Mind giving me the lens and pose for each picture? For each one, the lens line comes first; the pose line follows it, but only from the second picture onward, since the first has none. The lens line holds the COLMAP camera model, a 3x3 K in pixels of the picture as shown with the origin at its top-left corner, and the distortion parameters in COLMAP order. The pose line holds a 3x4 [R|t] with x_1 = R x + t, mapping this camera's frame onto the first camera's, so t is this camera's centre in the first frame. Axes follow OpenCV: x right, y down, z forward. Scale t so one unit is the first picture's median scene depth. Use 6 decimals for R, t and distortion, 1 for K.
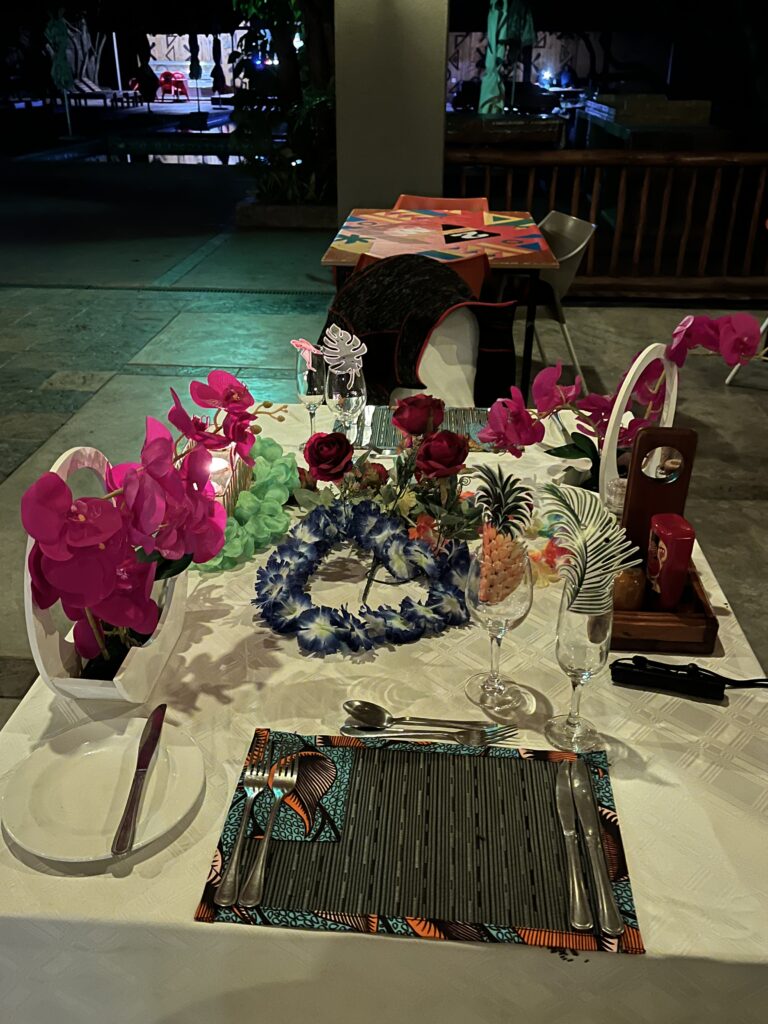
lens RADIAL K [[863.6, 0, 382.5], [0, 863.6, 511.9], [0, 0, 1]] dist [0.000761, 0.000299]
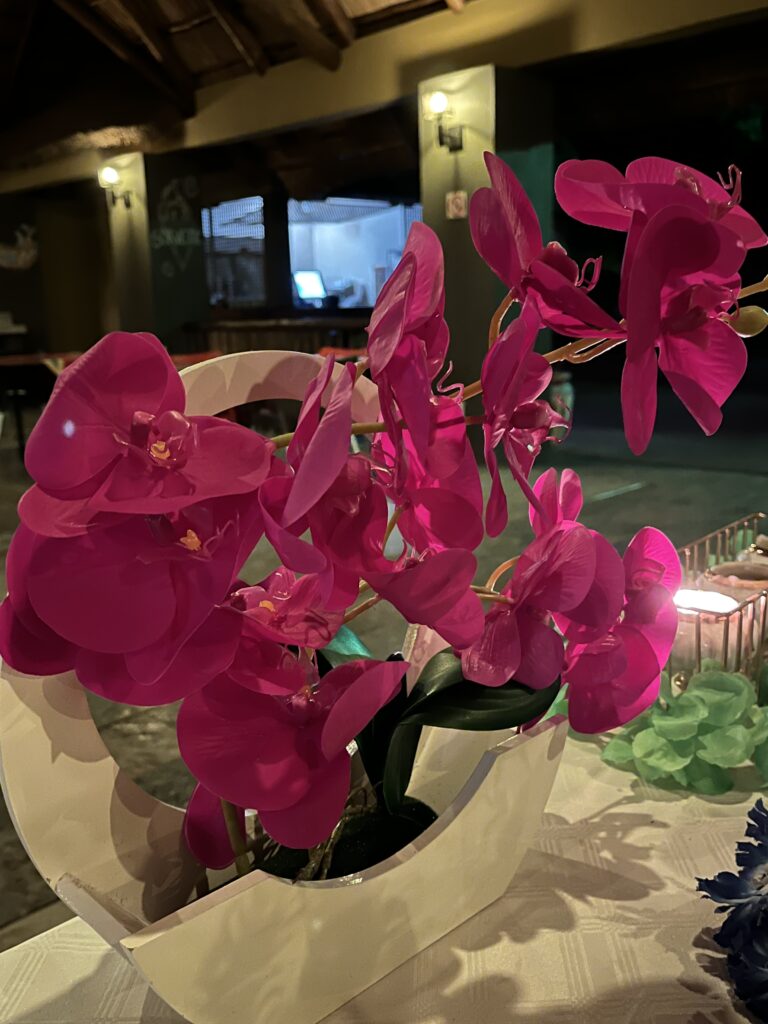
lens RADIAL K [[961.2, 0, 383.6], [0, 961.2, 512.1], [0, 0, 1]] dist [0.004019, 0.000000]
pose [[0.744765, 0.110986, -0.658033, -0.007164], [-0.268297, 0.952666, -0.142980, 0.049925], [0.611017, 0.283035, 0.739290, 0.588277]]
